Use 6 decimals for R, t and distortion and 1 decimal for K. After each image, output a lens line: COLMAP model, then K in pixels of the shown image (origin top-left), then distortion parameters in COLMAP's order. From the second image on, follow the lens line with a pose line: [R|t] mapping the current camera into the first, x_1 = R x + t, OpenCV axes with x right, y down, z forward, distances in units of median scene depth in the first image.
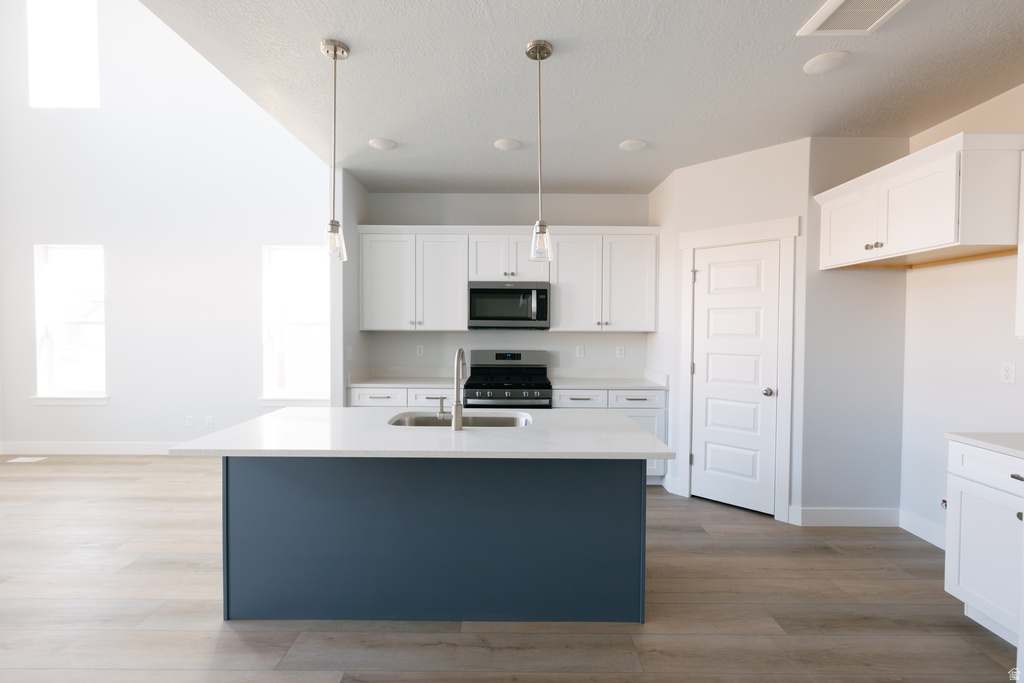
lens RADIAL K [[439.1, 0, 511.4], [0, 439.1, 339.6], [0, 0, 1]] dist [0.000798, 0.001105]
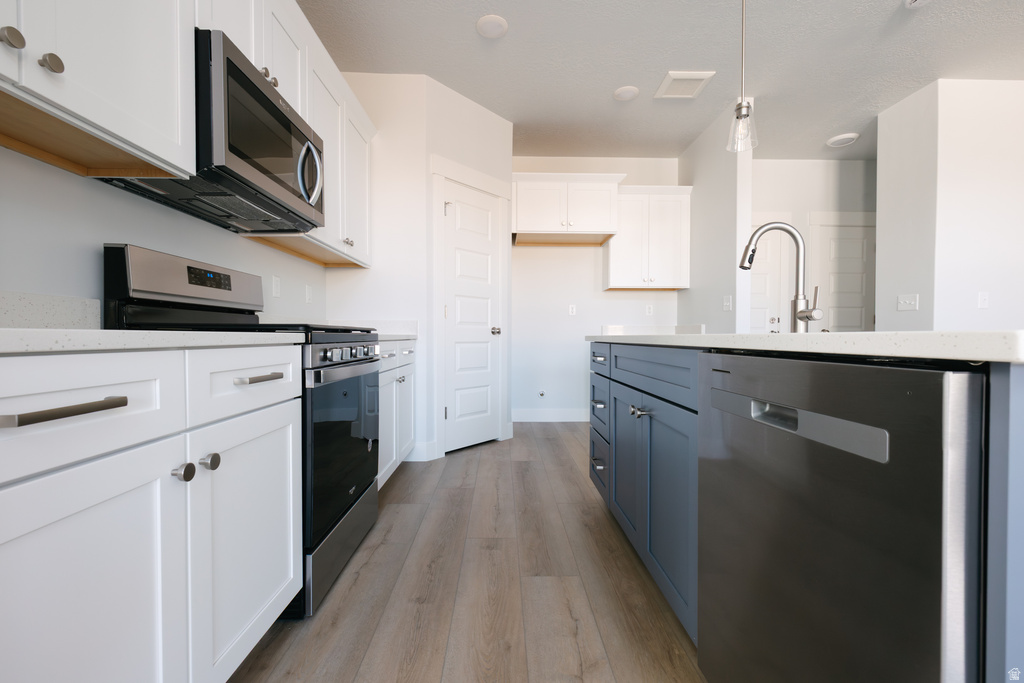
lens RADIAL K [[439.1, 0, 514.8], [0, 439.1, 342.5], [0, 0, 1]] dist [0.000798, 0.001105]
pose [[-0.028591, -0.022098, 0.999347, -0.468318], [0.023830, 0.999456, 0.022782, 0.106217], [-0.999307, 0.024466, -0.028049, 0.841432]]
